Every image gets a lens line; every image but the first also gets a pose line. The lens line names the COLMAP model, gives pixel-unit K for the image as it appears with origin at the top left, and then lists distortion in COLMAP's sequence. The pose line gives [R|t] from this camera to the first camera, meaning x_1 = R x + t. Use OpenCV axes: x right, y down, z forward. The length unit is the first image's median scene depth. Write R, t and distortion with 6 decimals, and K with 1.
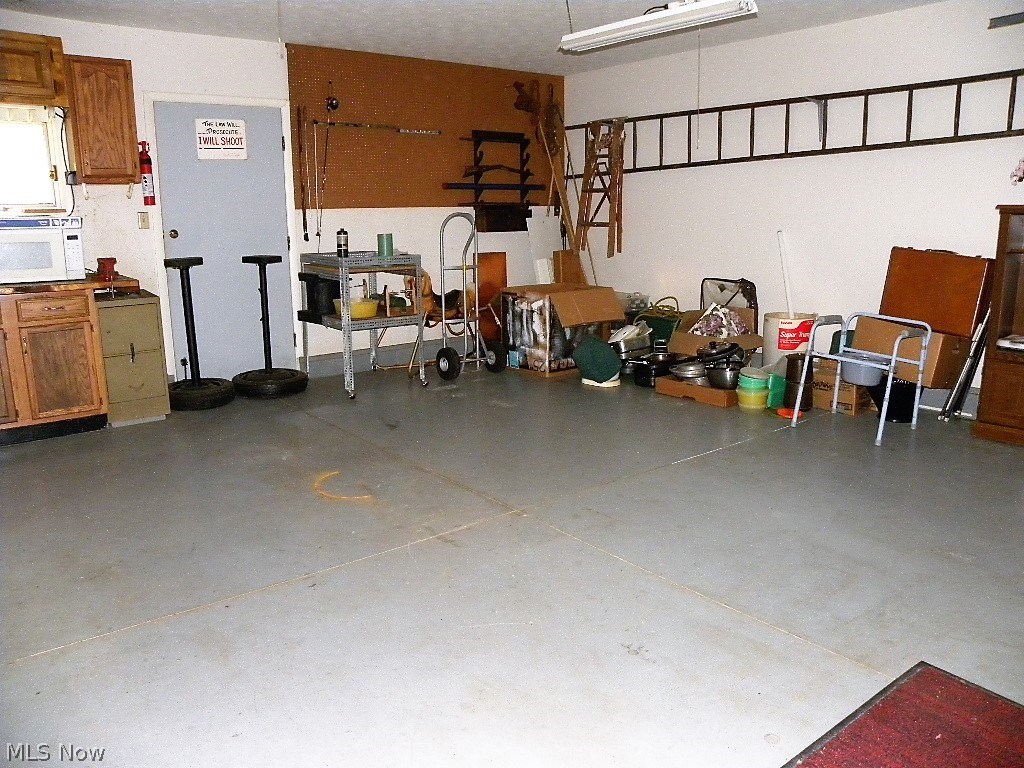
lens RADIAL K [[786.9, 0, 517.2], [0, 786.9, 375.9], [0, 0, 1]] dist [-0.167823, 0.122795]
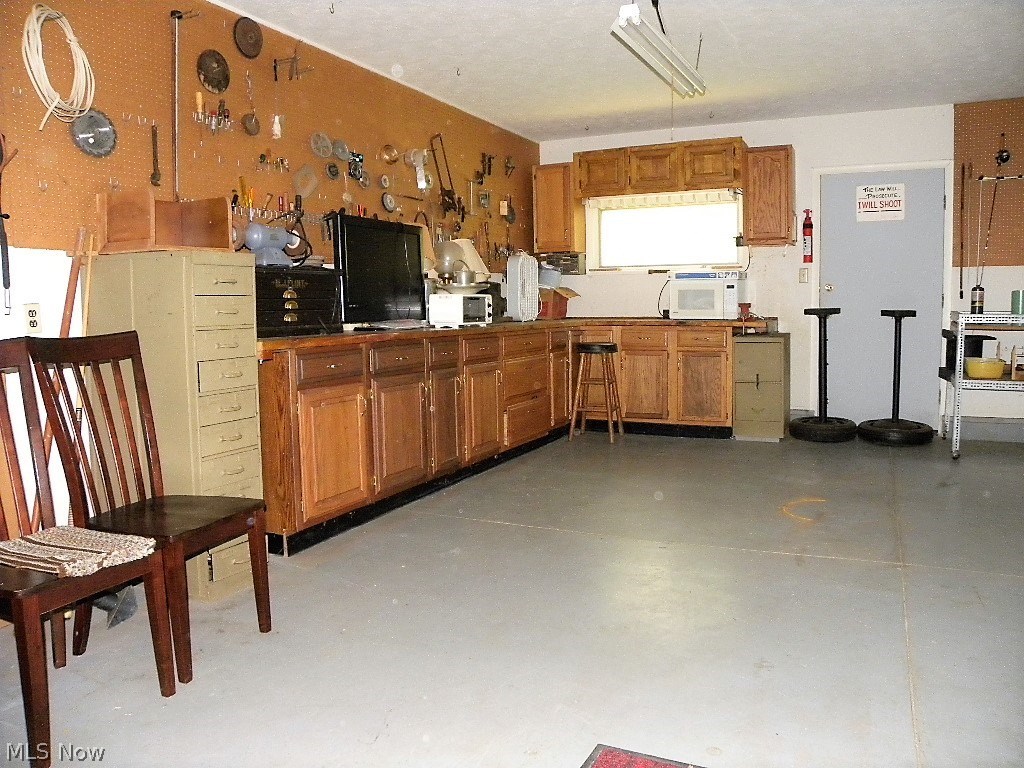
lens RADIAL K [[786.9, 0, 517.2], [0, 786.9, 375.9], [0, 0, 1]] dist [-0.167823, 0.122795]
pose [[0.437986, 0.085922, -0.894866, 0.388031], [-0.173397, 0.984804, 0.009689, 0.013707], [0.882101, 0.150924, 0.446229, 0.094974]]
